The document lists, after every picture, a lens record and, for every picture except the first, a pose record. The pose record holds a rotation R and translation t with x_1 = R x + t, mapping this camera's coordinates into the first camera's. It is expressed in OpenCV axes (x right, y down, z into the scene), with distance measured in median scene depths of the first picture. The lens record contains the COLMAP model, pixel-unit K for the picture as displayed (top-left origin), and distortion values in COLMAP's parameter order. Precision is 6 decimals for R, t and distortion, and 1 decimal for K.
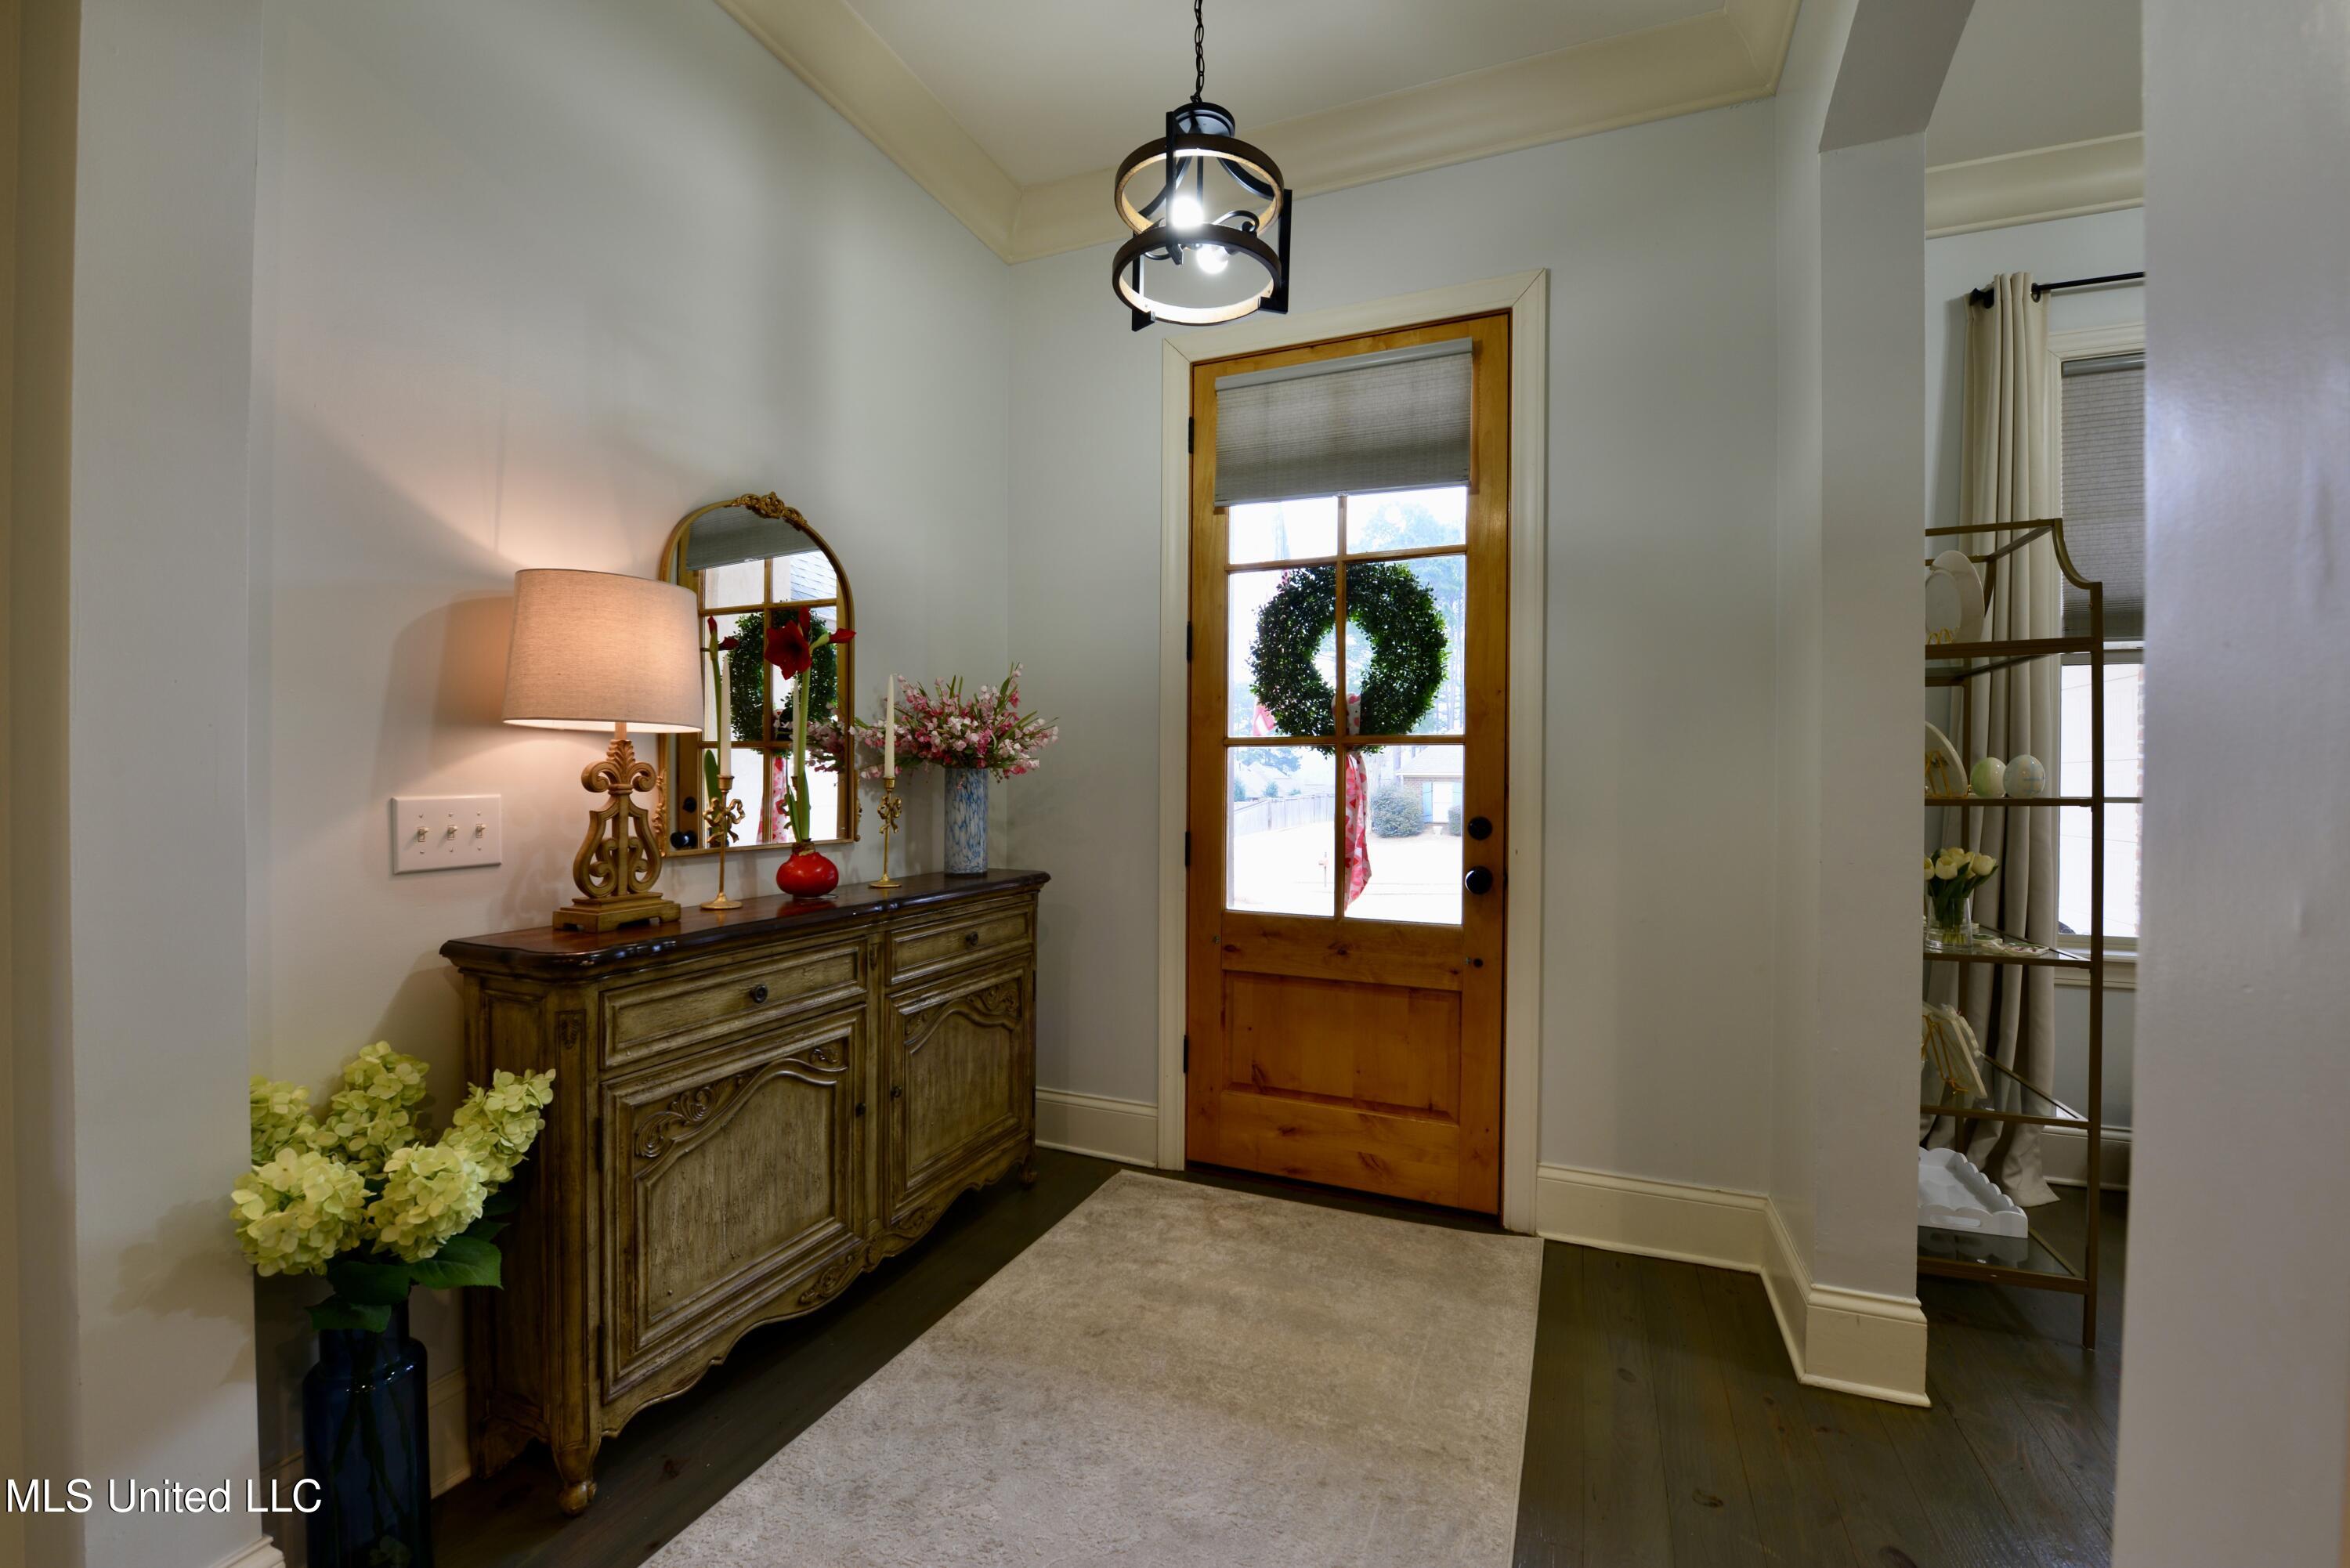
lens RADIAL K [[985.7, 0, 1183.5], [0, 985.7, 792.8], [0, 0, 1]] dist [-0.002395, -0.000116]
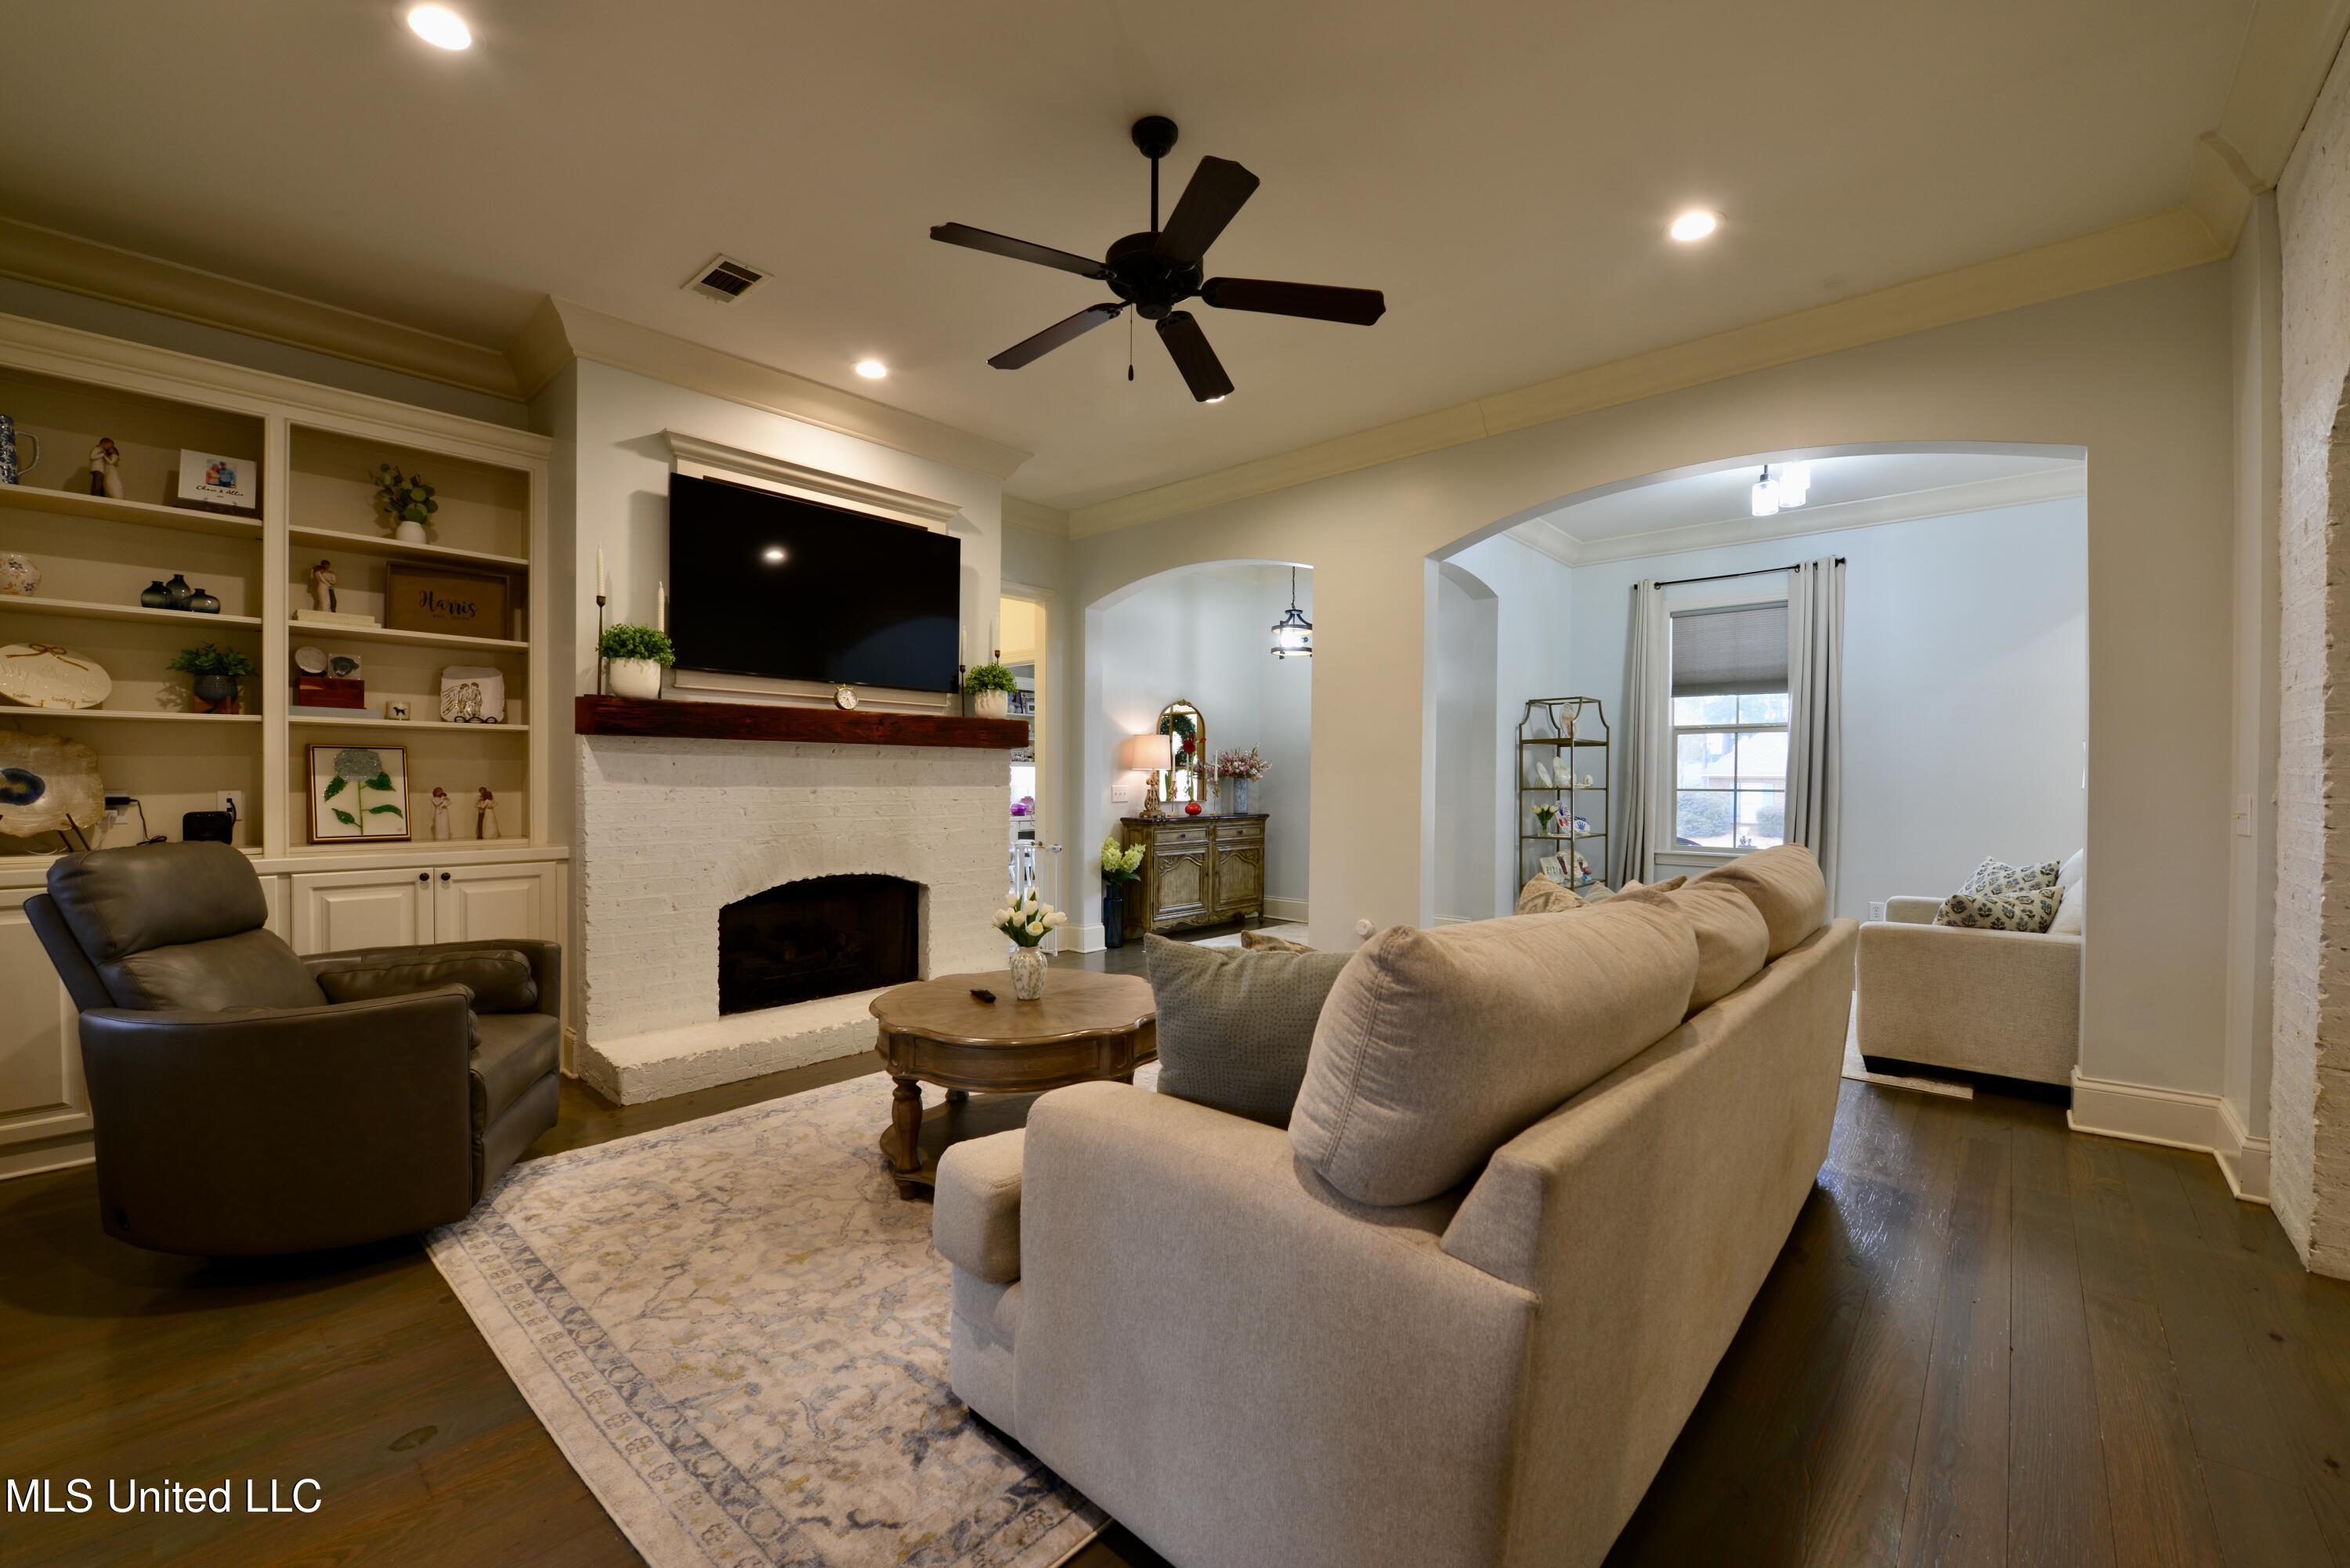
lens RADIAL K [[937.7, 0, 1175.7], [0, 937.7, 791.4], [0, 0, 1]] dist [-0.019434, -0.000969]
pose [[0.941937, 0.003090, -0.335775, 0.666190], [-0.003836, 0.999991, -0.001558, 0.025465], [0.335767, 0.002755, 0.941941, -2.120067]]
